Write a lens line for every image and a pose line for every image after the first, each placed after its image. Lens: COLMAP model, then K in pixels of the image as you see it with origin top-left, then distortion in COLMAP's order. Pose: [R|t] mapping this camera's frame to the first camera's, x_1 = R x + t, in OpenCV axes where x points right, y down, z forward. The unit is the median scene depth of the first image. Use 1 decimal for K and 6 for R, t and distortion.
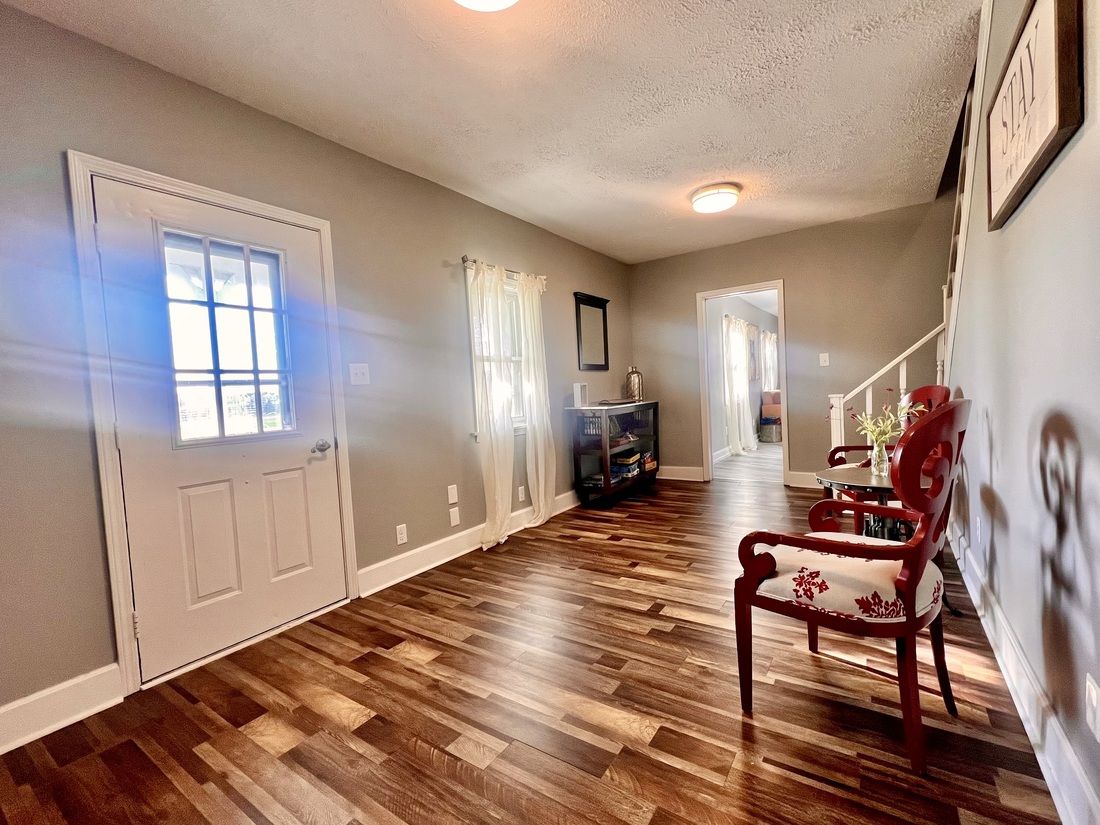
lens RADIAL K [[484.7, 0, 550.0], [0, 484.7, 412.5], [0, 0, 1]] dist [0.001035, 0.000193]
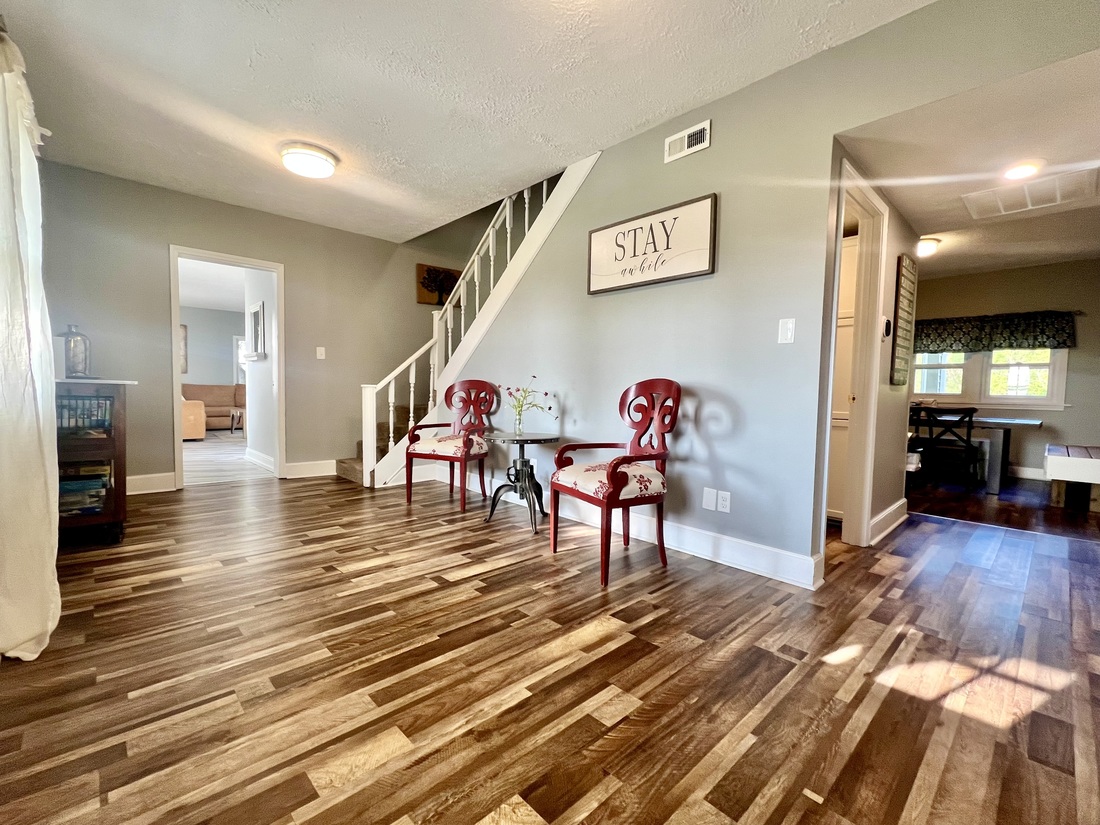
lens RADIAL K [[484.7, 0, 550.0], [0, 484.7, 412.5], [0, 0, 1]] dist [0.001035, 0.000193]
pose [[0.209855, 0.012029, 0.977659, -0.718837], [0.010158, 0.999844, -0.014483, 0.080967], [-0.977680, 0.012970, 0.209700, 0.584465]]
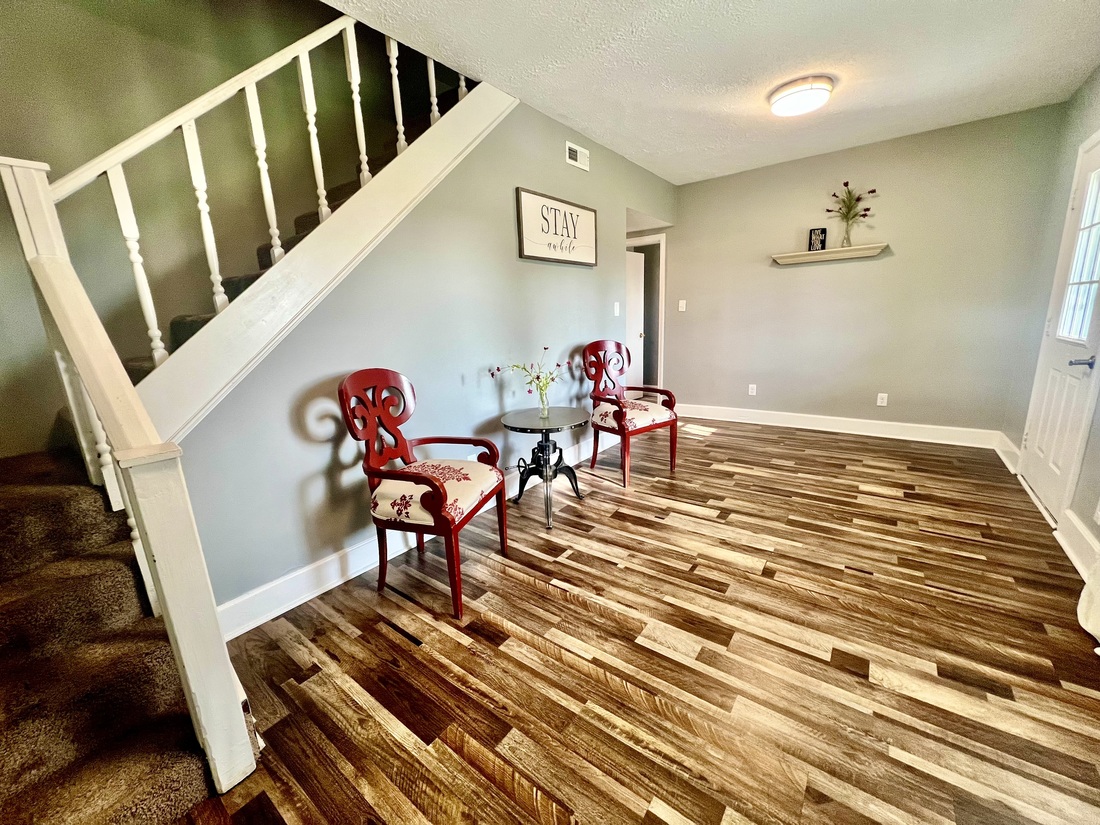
lens RADIAL K [[437.8, 0, 550.0], [0, 437.8, 412.5], [0, 0, 1]] dist [0.000154, -0.000038]
pose [[-0.994213, 0.082758, 0.068499, 0.568898], [0.097416, 0.963314, 0.250073, -0.165852], [-0.045291, 0.255299, -0.965801, 2.063722]]
